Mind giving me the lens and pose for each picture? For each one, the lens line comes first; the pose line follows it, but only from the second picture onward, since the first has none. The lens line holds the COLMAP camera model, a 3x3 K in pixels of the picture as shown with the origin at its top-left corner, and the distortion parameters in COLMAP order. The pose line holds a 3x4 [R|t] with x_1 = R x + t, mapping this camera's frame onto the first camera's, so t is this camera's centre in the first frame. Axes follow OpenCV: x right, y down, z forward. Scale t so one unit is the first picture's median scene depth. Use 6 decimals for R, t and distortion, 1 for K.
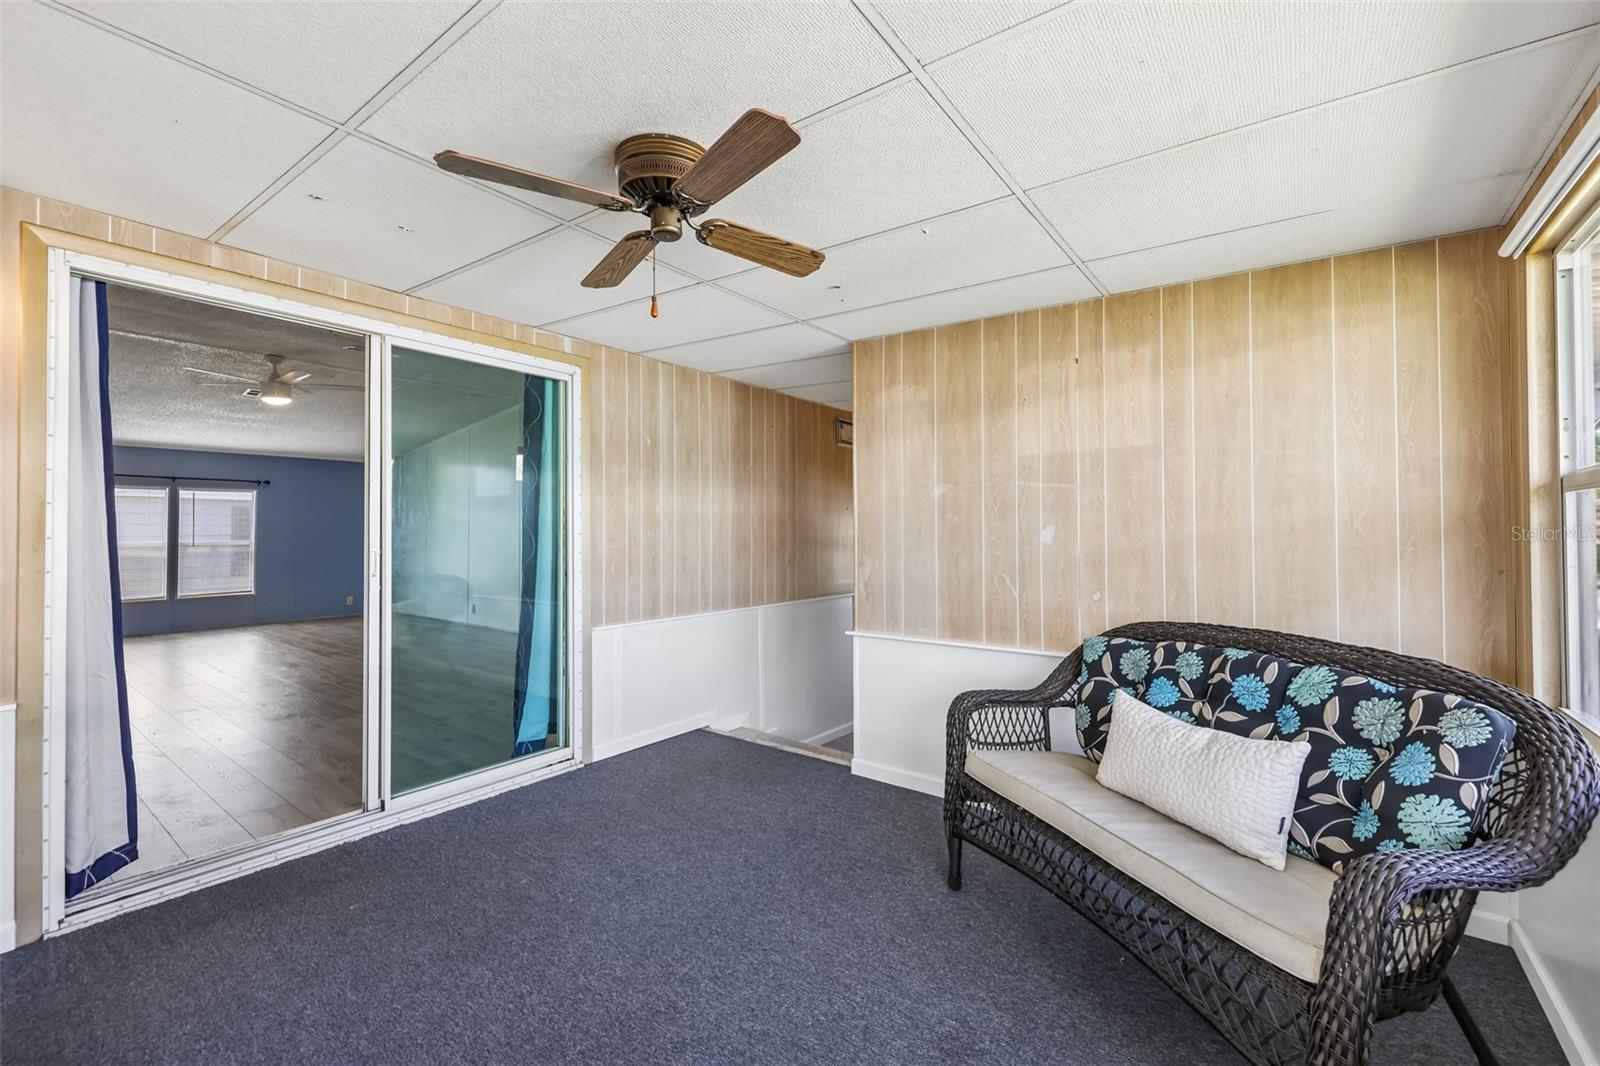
lens RADIAL K [[658.4, 0, 791.3], [0, 658.4, 526.4], [0, 0, 1]] dist [0.000561, -0.000015]
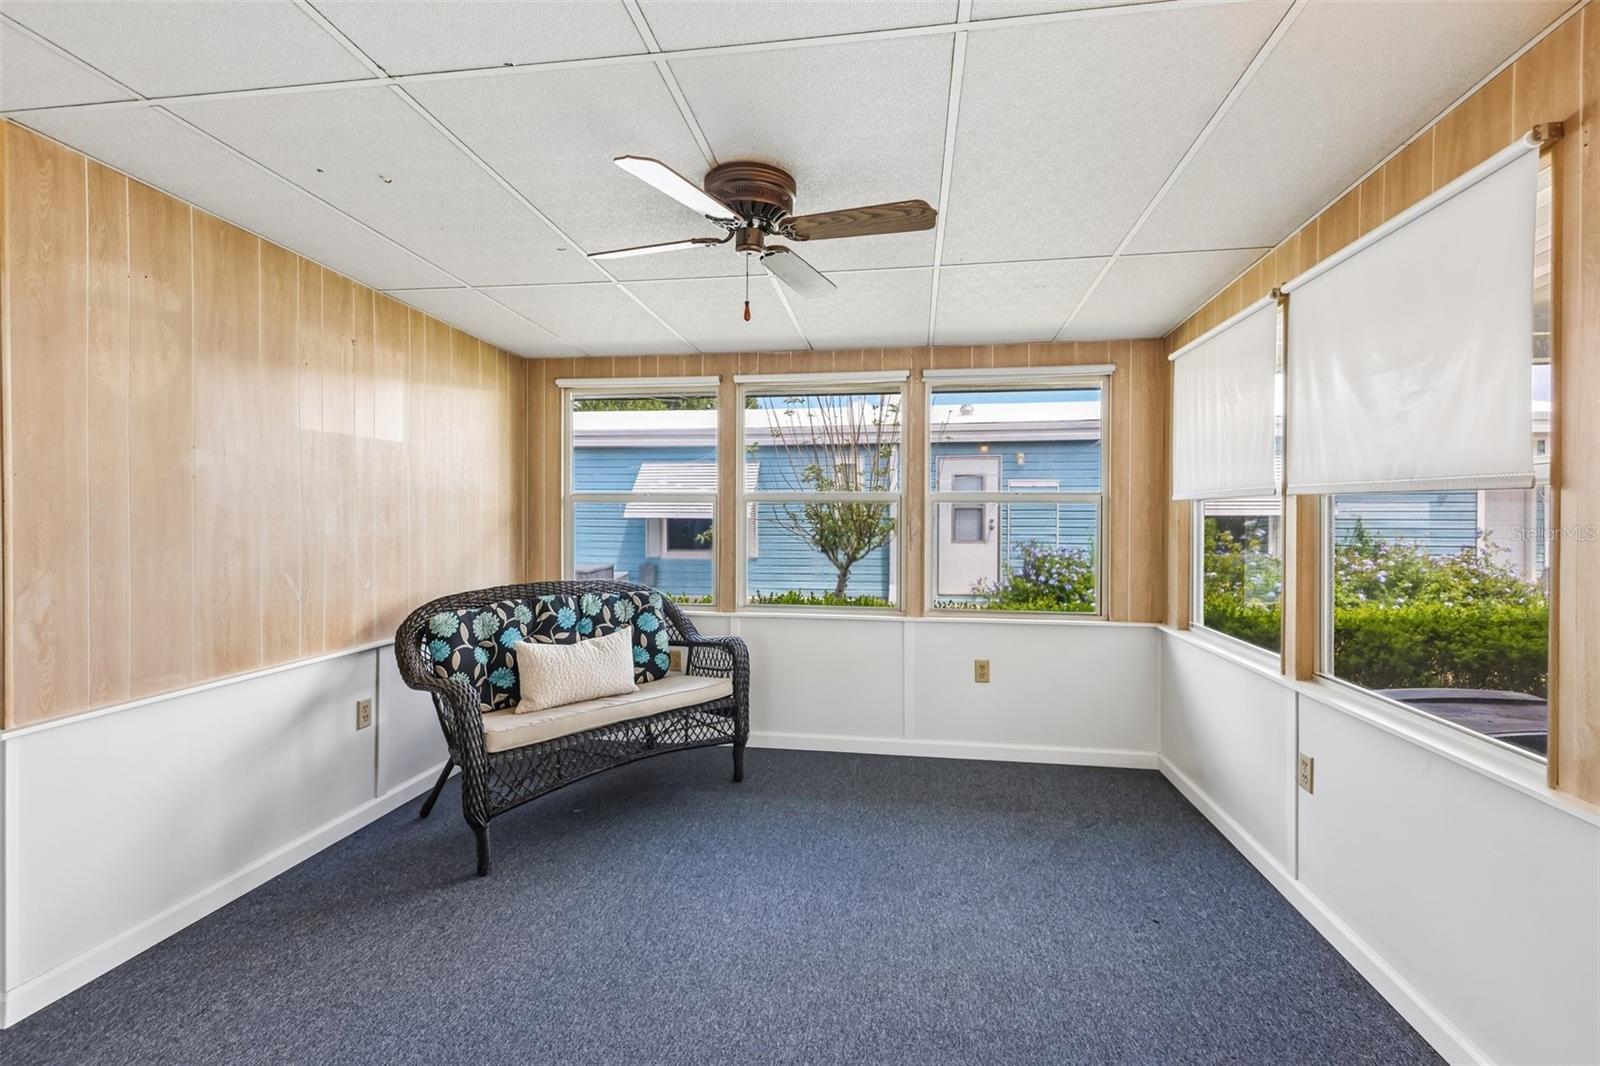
lens RADIAL K [[710.0, 0, 804.4], [0, 710.0, 518.6], [0, 0, 1]] dist [0.013679, -0.006024]
pose [[-0.489068, -0.003145, 0.872240, -0.827309], [-0.011721, 0.999927, -0.002967, 0.000825], [-0.872167, -0.011675, -0.489069, 0.973182]]
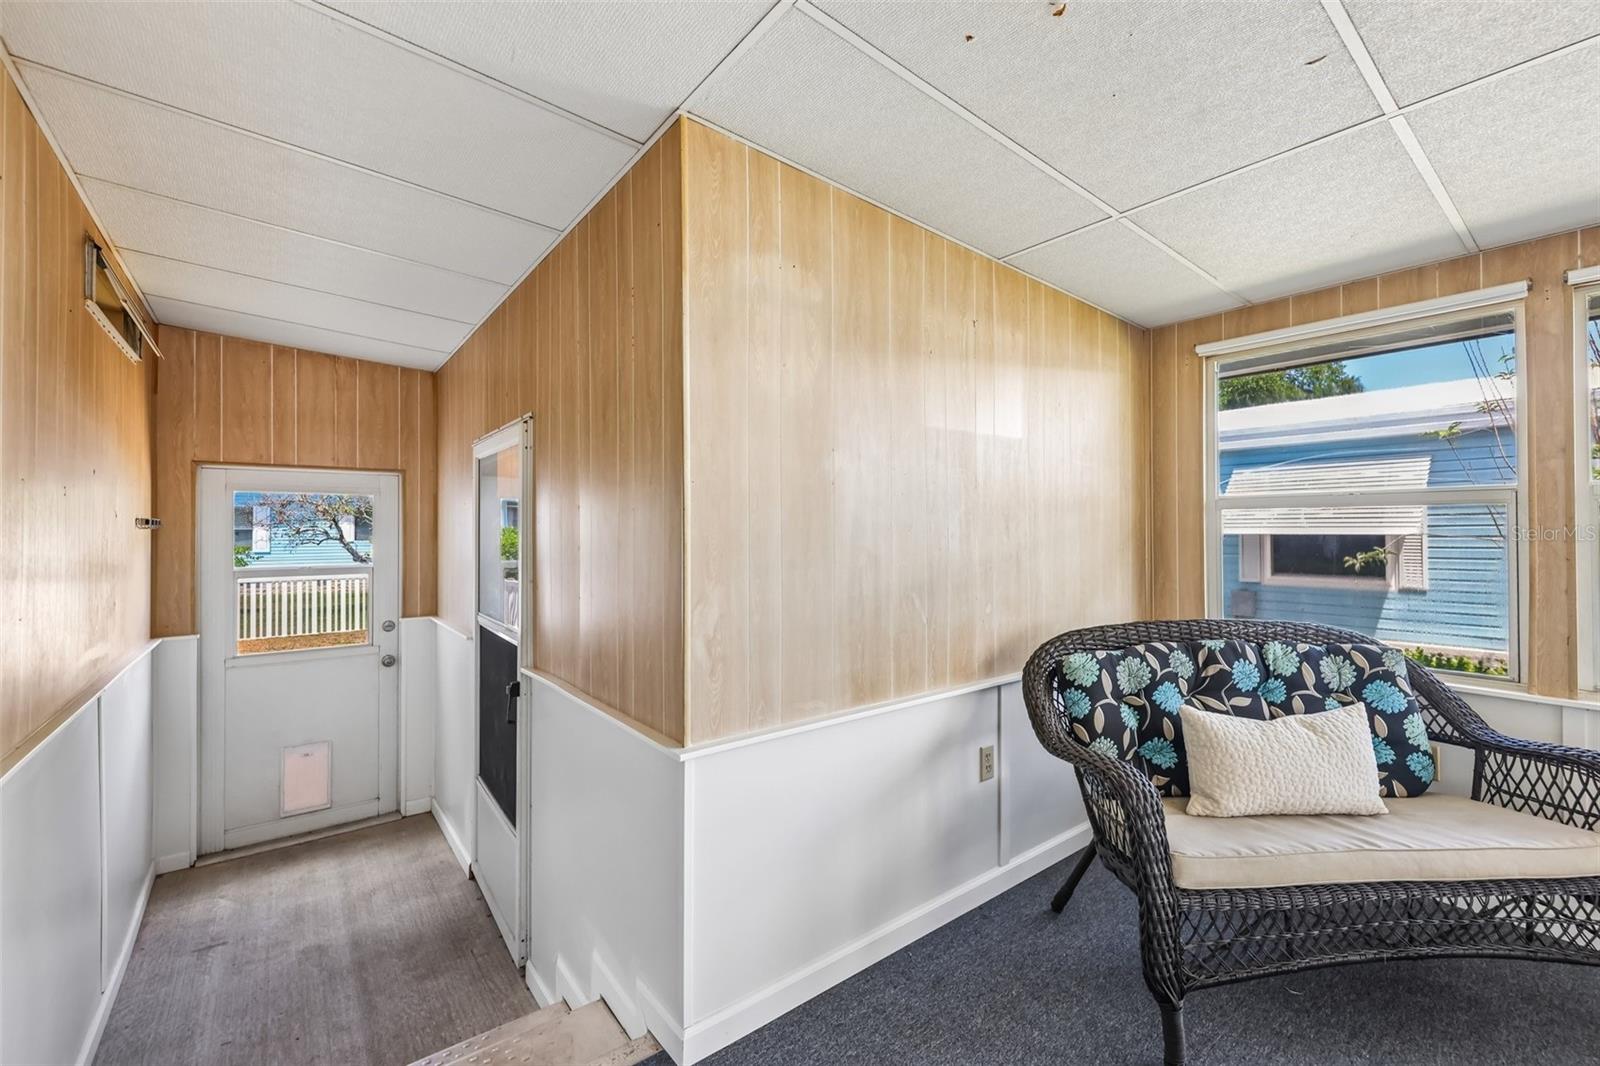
lens RADIAL K [[658.4, 0, 791.3], [0, 658.4, 526.4], [0, 0, 1]] dist [0.000561, -0.000015]
pose [[0.251734, 0.012594, 0.967714, -0.427556], [-0.010677, 0.999891, -0.010236, 0.011667], [-0.967737, -0.007755, 0.251841, 1.056127]]
